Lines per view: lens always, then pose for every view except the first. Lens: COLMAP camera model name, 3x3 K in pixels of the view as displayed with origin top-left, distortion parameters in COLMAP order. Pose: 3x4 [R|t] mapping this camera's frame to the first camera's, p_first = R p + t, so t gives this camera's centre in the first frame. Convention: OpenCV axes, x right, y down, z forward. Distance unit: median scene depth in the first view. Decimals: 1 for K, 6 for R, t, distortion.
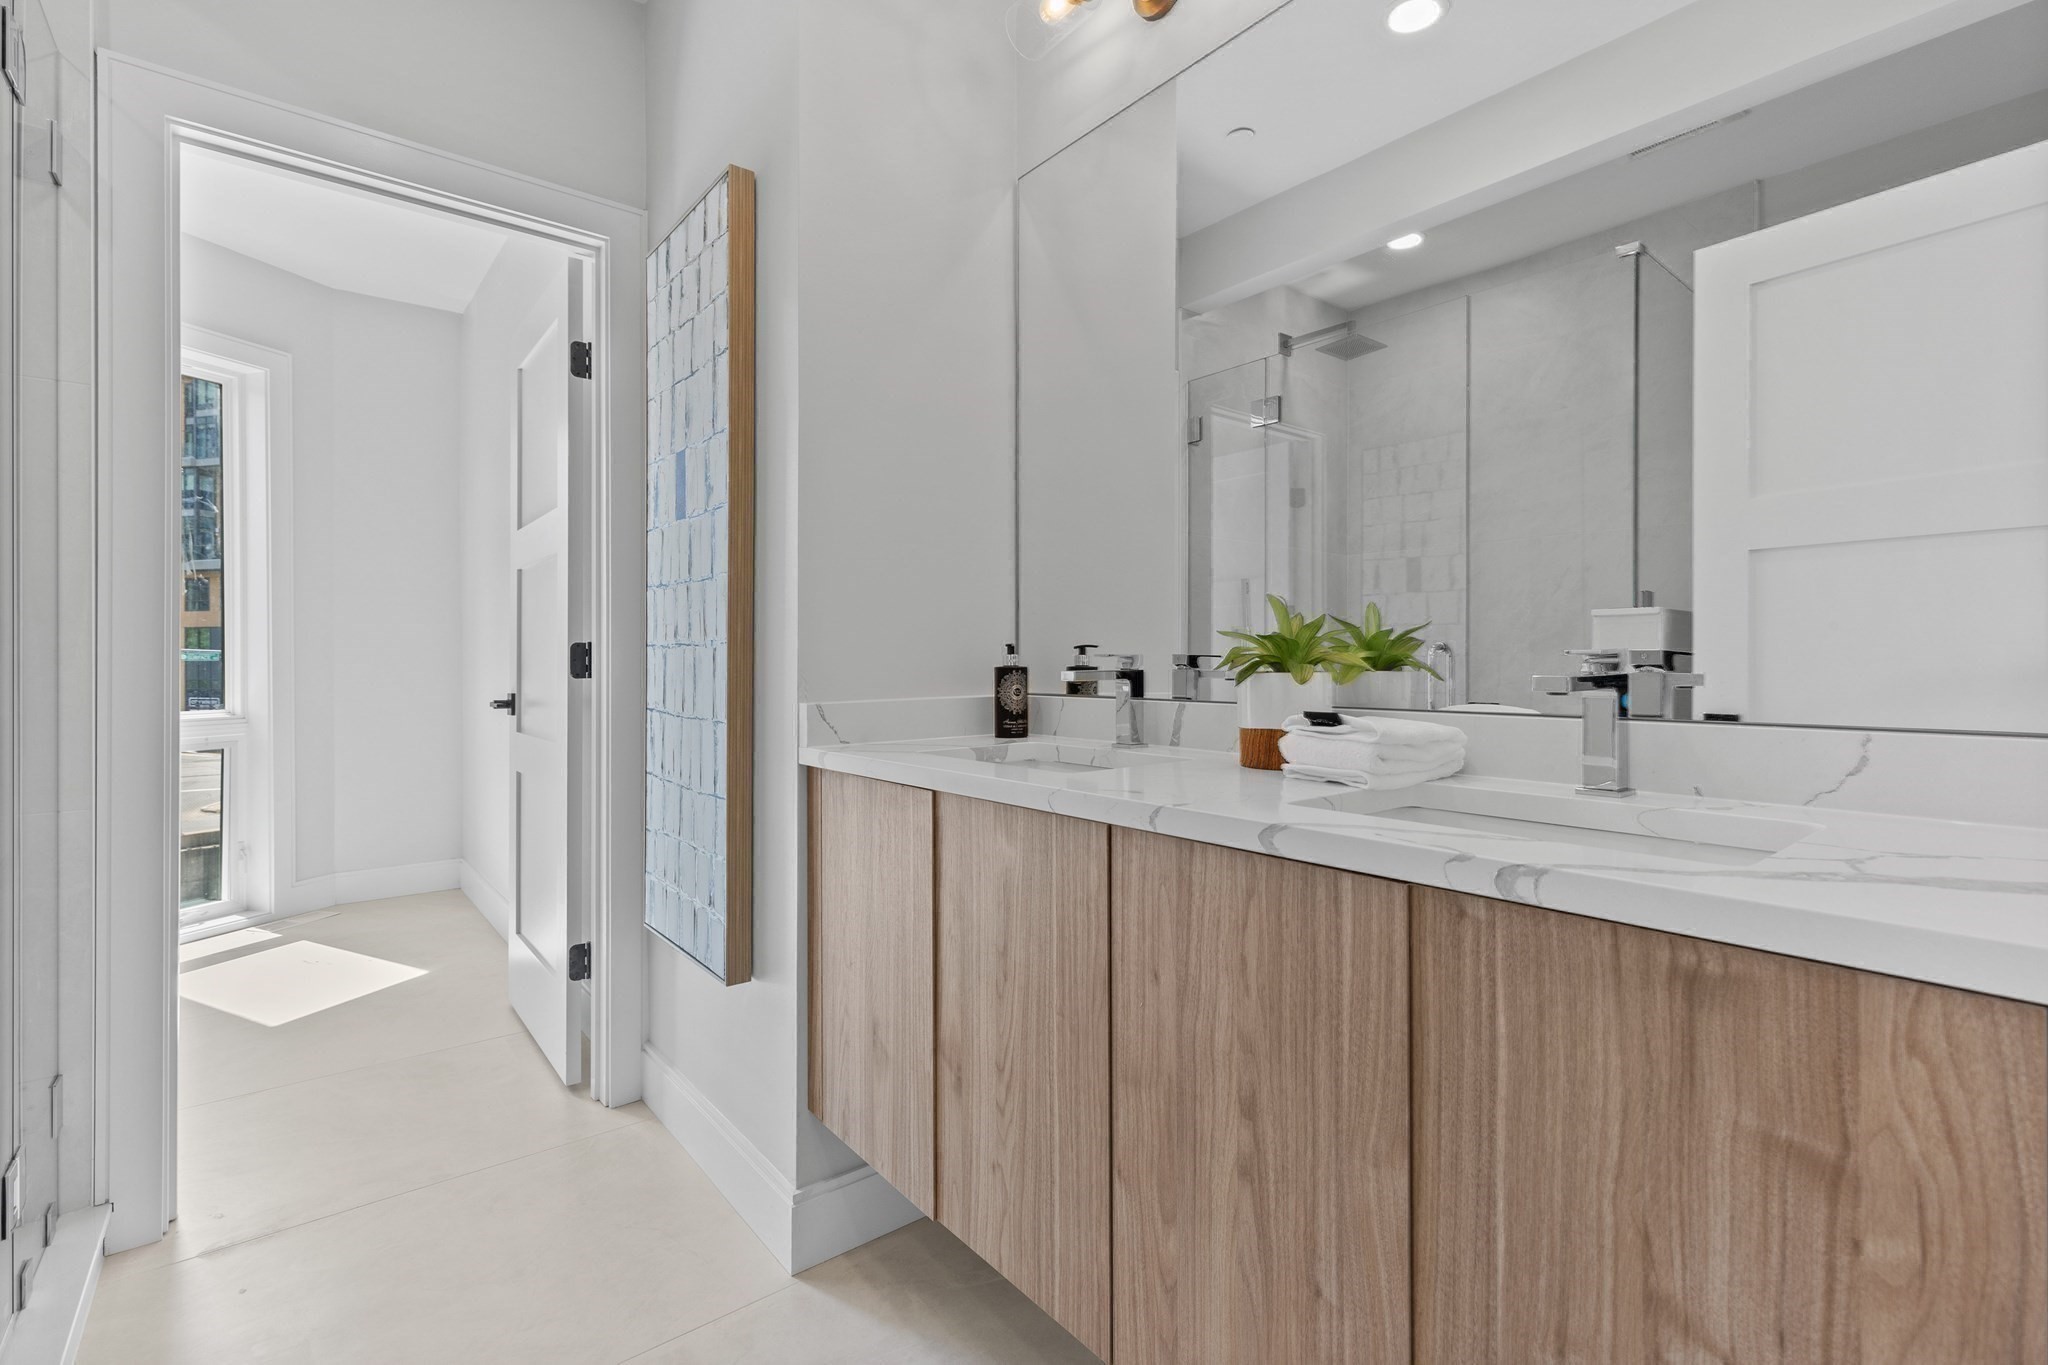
lens RADIAL K [[933.2, 0, 1024.0], [0, 933.2, 682.5], [0, 0, 1]] dist [0.000767, -0.000056]
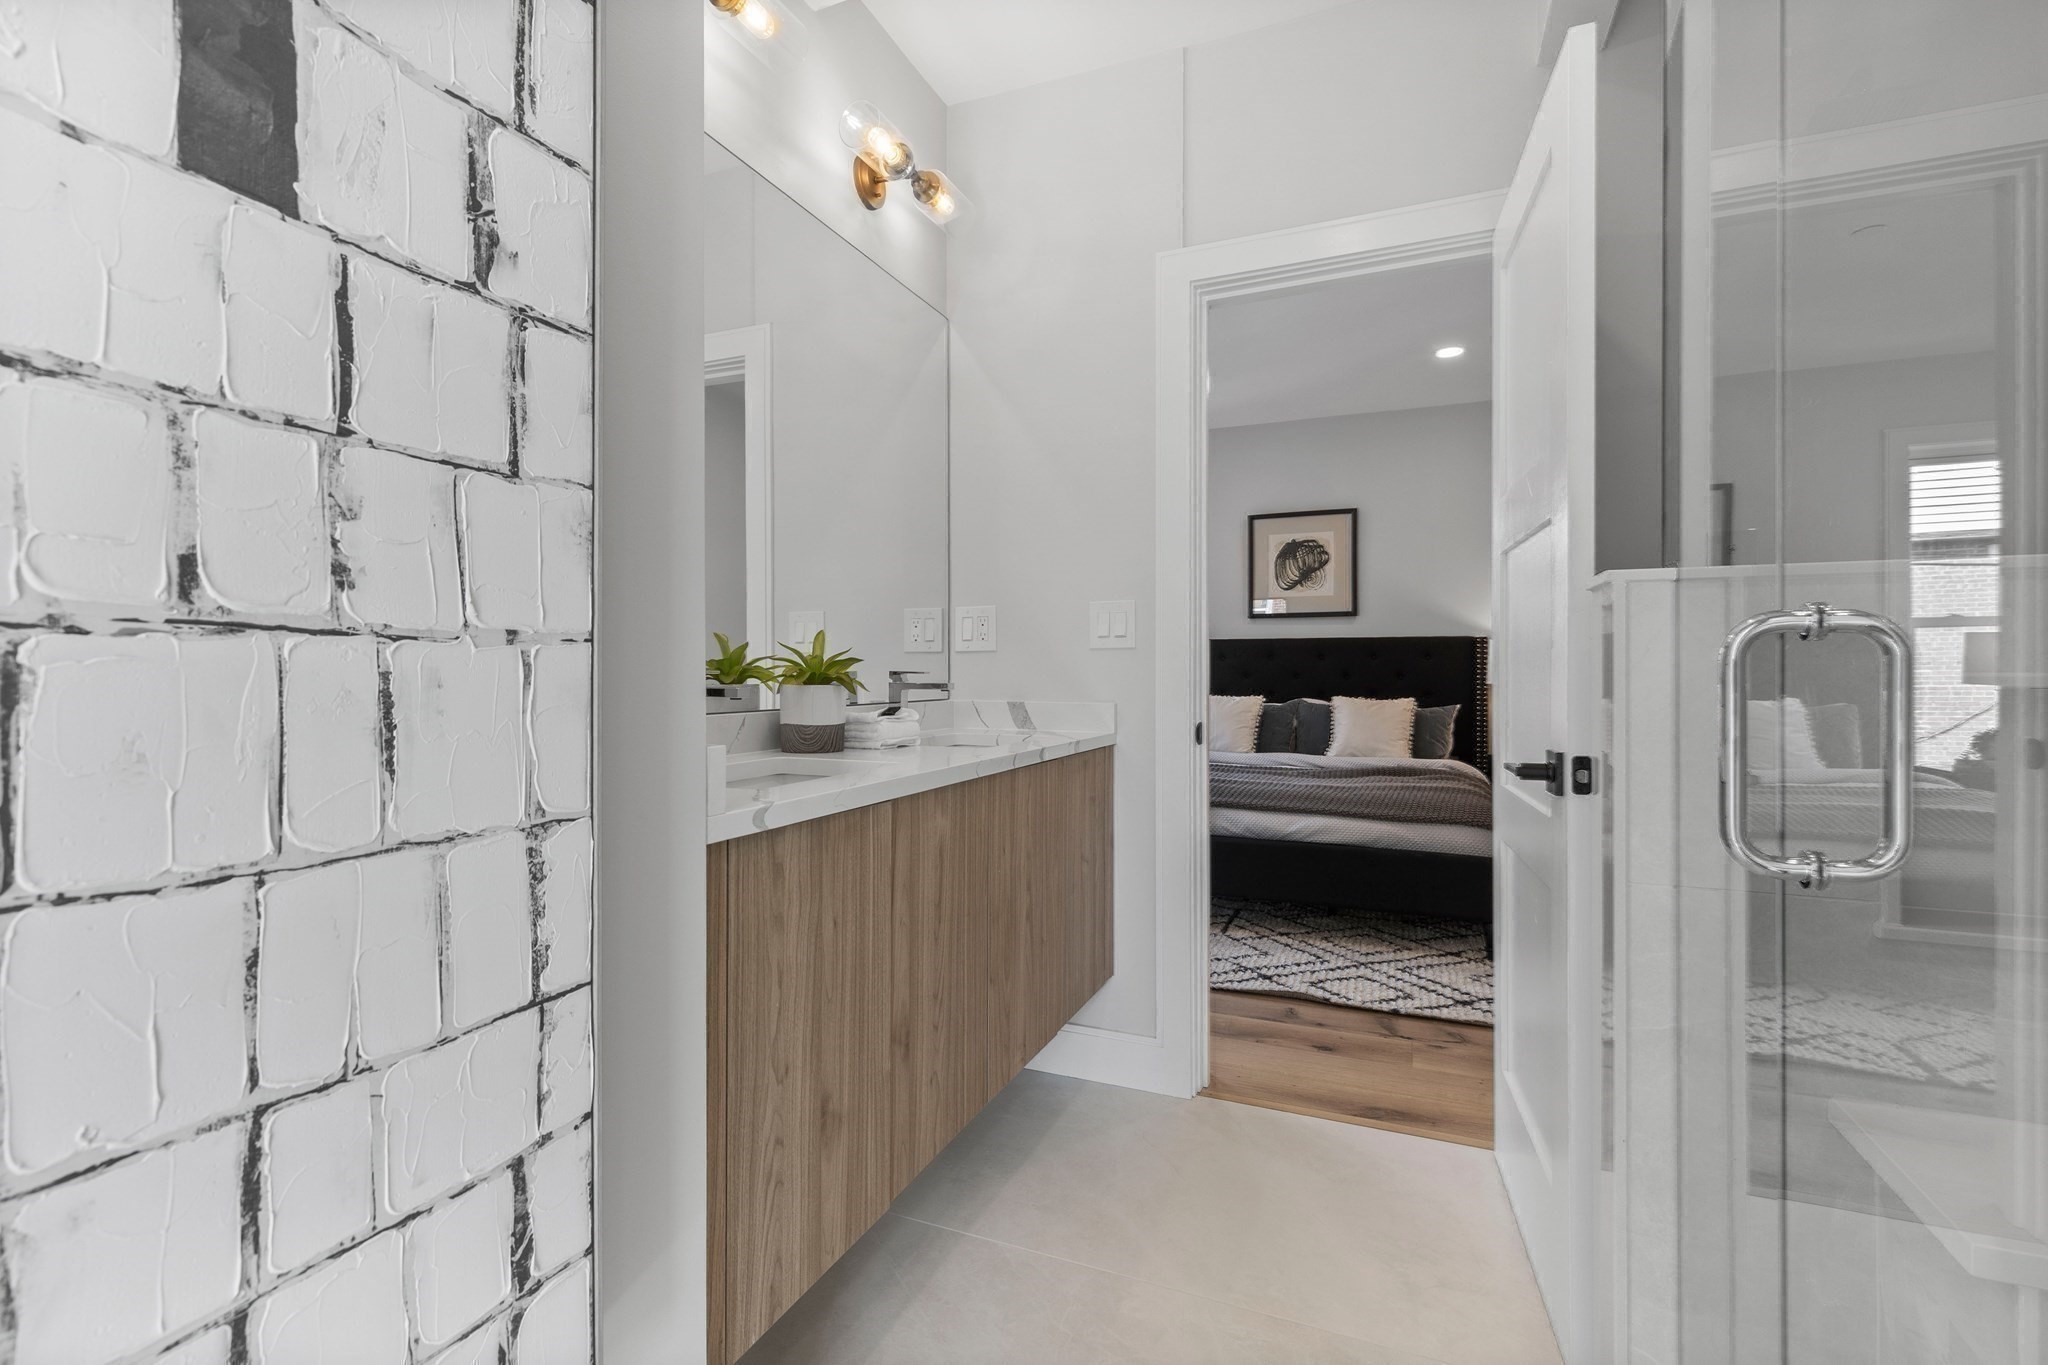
lens RADIAL K [[893.6, 0, 1024.0], [0, 893.6, 682.5], [0, 0, 1]] dist [0.000537, 0.000009]
pose [[-0.482521, -0.009911, 0.875828, -1.090037], [0.007159, 0.999858, 0.015259, -0.034898], [-0.875855, 0.013633, -0.482382, 1.392016]]
